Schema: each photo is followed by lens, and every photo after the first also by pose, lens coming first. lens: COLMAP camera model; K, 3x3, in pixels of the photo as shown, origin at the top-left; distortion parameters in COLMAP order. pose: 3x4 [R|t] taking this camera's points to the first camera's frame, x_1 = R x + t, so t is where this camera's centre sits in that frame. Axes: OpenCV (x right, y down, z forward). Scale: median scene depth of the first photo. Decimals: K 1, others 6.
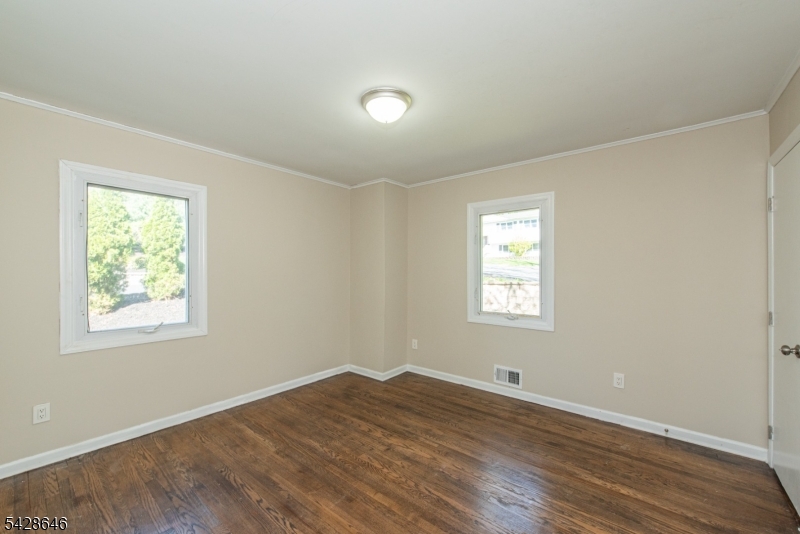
lens RADIAL K [[323.6, 0, 400.0], [0, 323.6, 267.0], [0, 0, 1]] dist [0.009012, -0.000465]
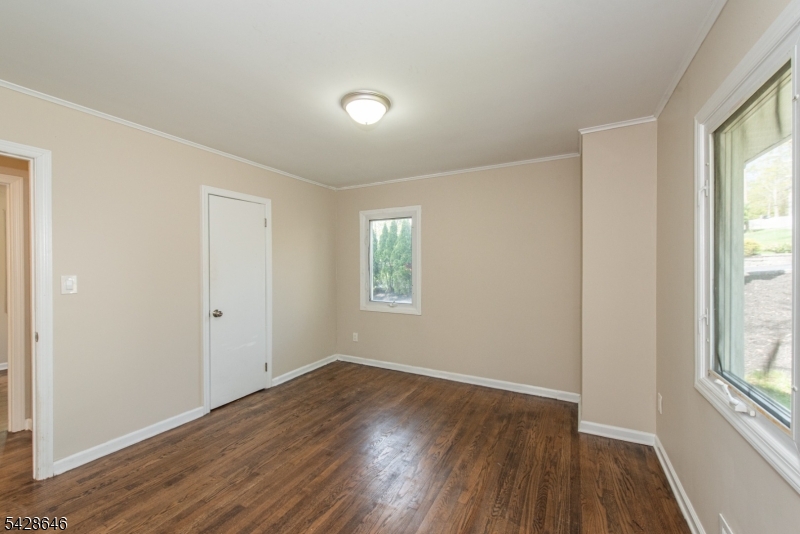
lens RADIAL K [[323.6, 0, 400.0], [0, 323.6, 267.0], [0, 0, 1]] dist [0.009012, -0.000465]
pose [[0.198764, 0.006264, -0.980027, 0.724744], [0.011049, 0.999902, 0.008632, -0.005182], [0.979985, -0.012544, 0.198675, 0.668183]]
